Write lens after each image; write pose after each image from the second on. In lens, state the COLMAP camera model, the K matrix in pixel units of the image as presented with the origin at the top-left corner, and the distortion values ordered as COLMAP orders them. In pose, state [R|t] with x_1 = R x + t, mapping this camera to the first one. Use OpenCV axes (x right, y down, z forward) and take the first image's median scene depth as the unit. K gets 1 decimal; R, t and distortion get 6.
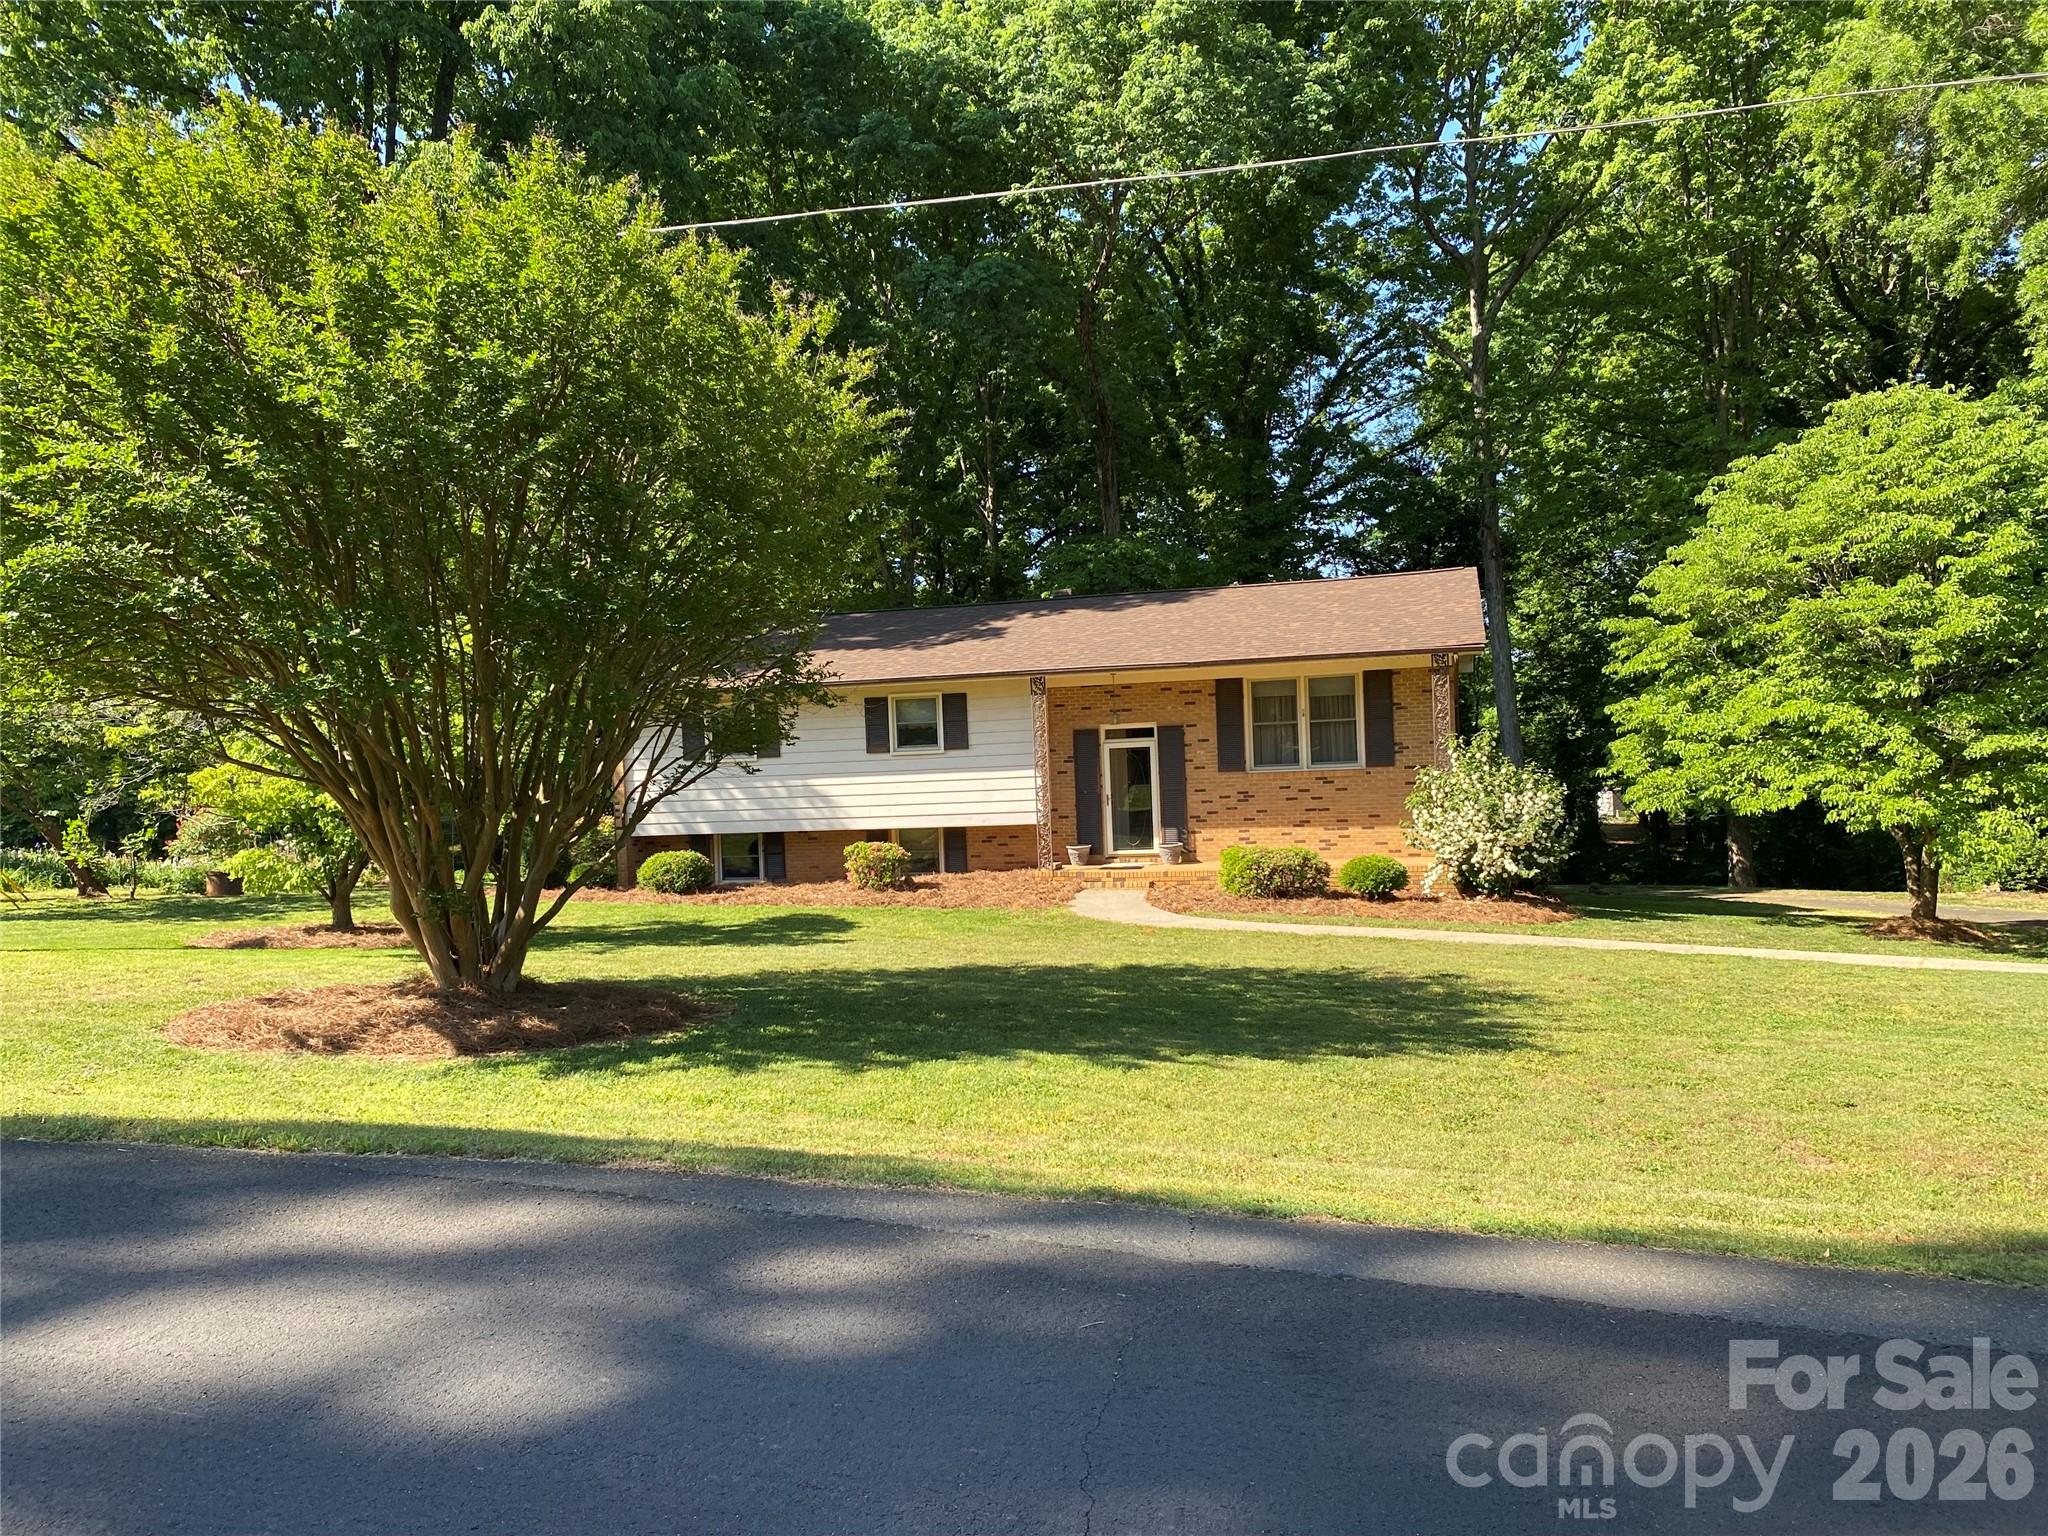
lens RADIAL K [[1565.4, 0, 1024.0], [0, 1565.4, 768.0], [0, 0, 1]] dist [0.101638, -0.142309]
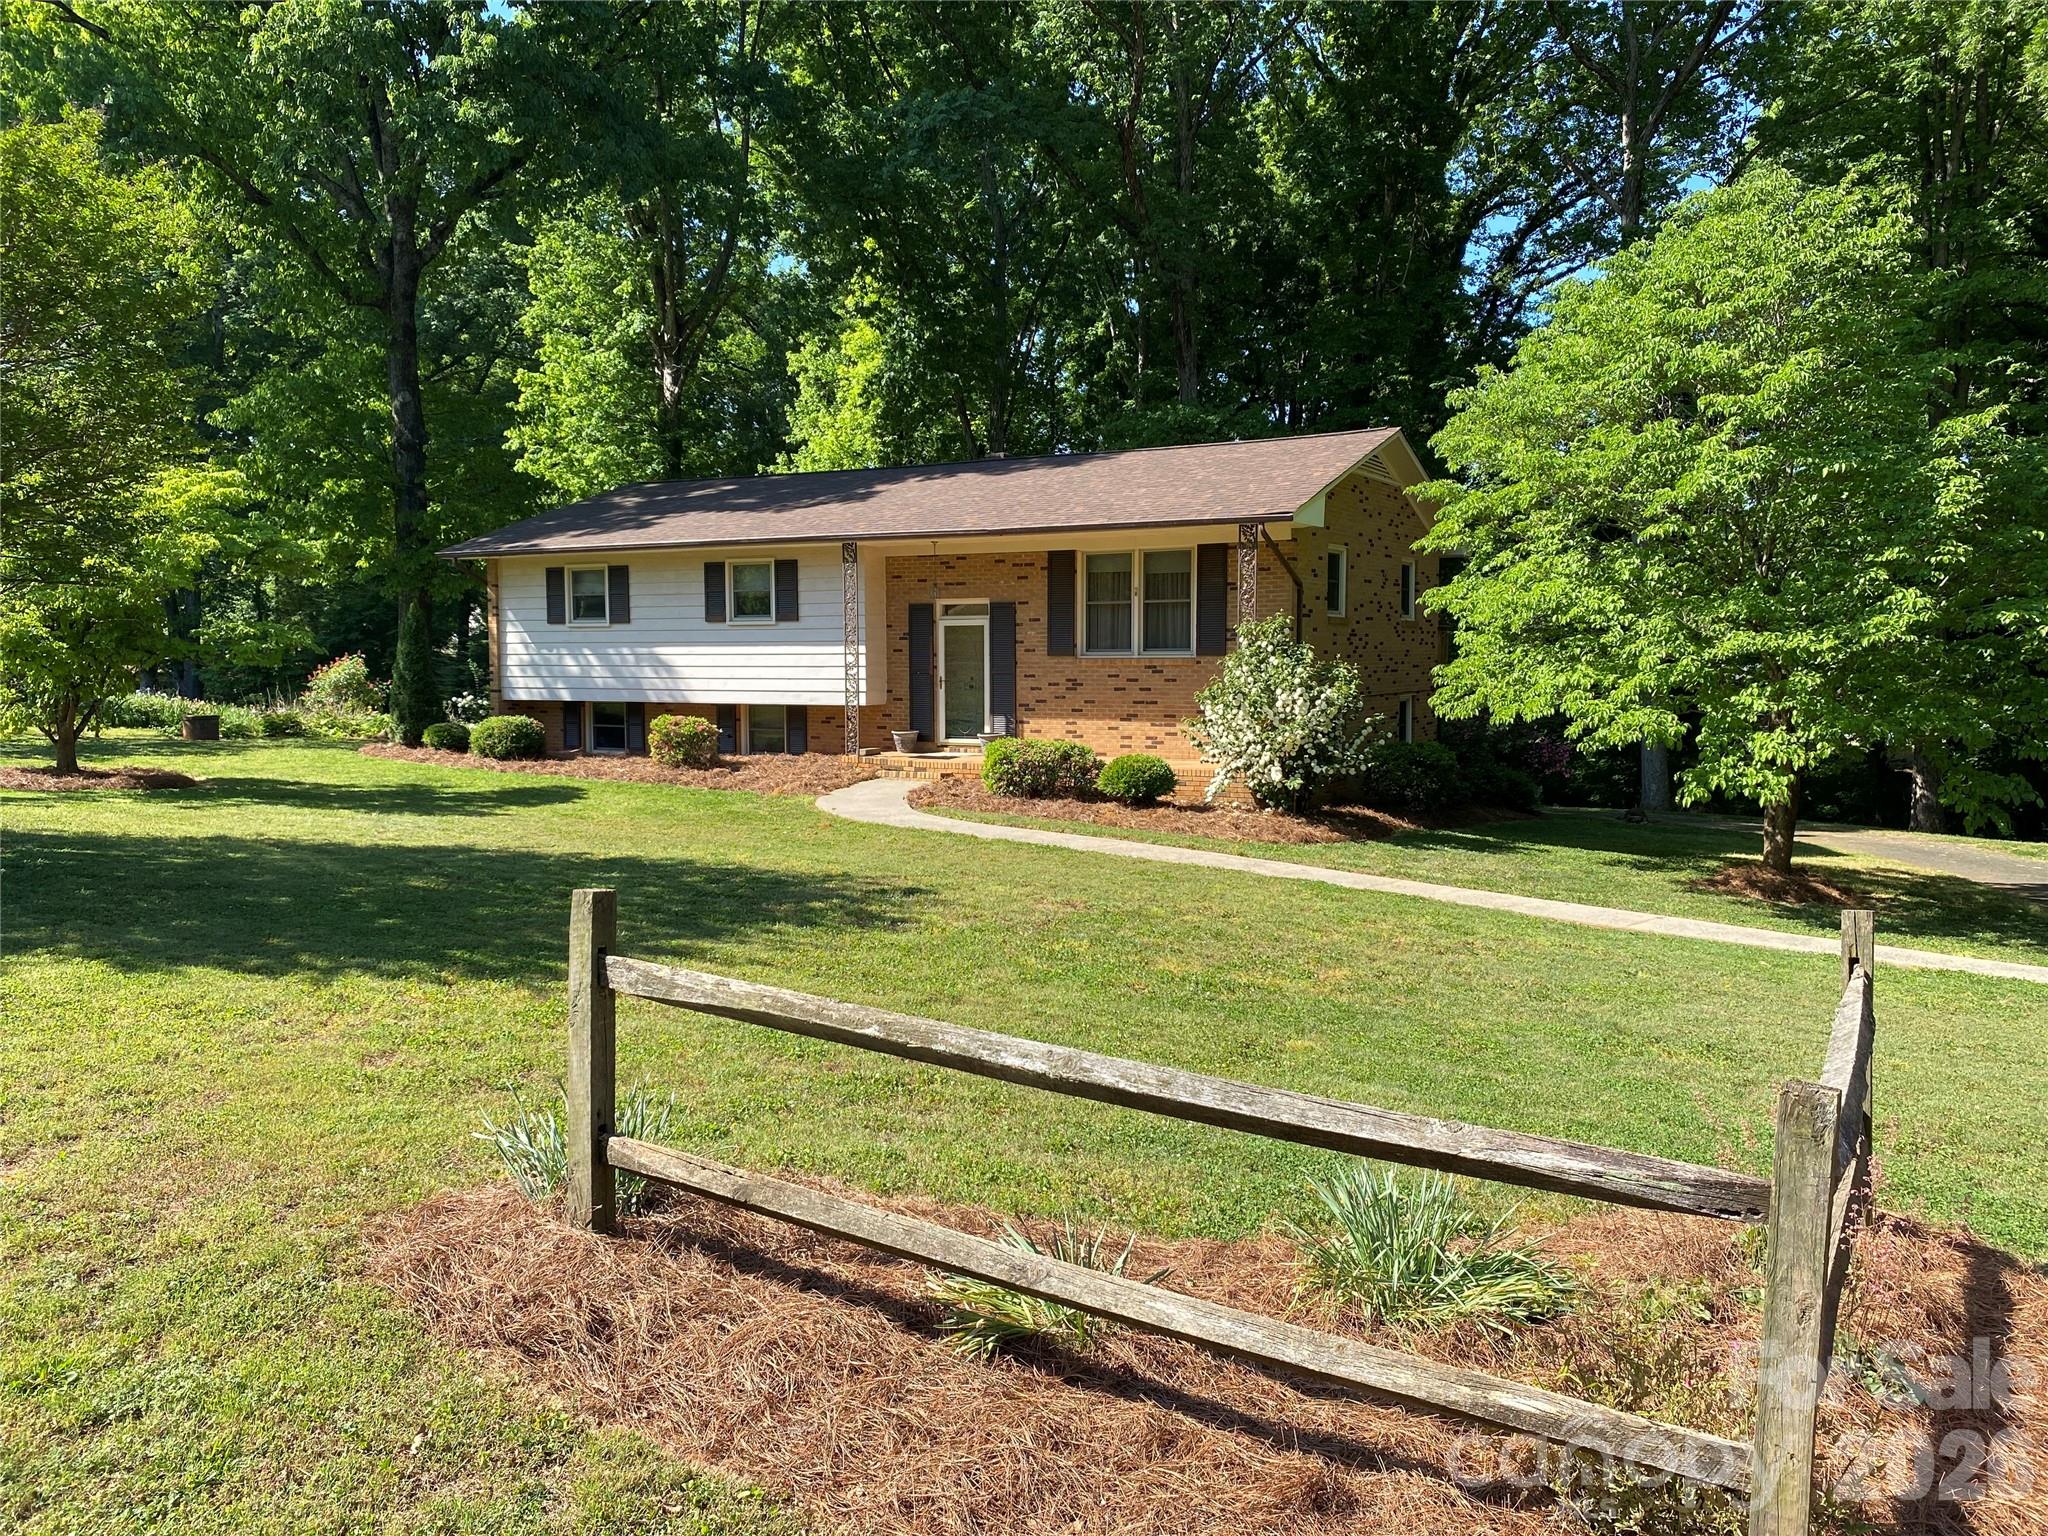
lens RADIAL K [[1565.4, 0, 1024.0], [0, 1565.4, 768.0], [0, 0, 1]] dist [0.101638, -0.142309]
pose [[0.972712, 0.054574, -0.225507, 0.315712], [-0.038951, 0.996559, 0.073159, 0.001445], [0.228724, -0.062379, 0.971491, 0.126378]]
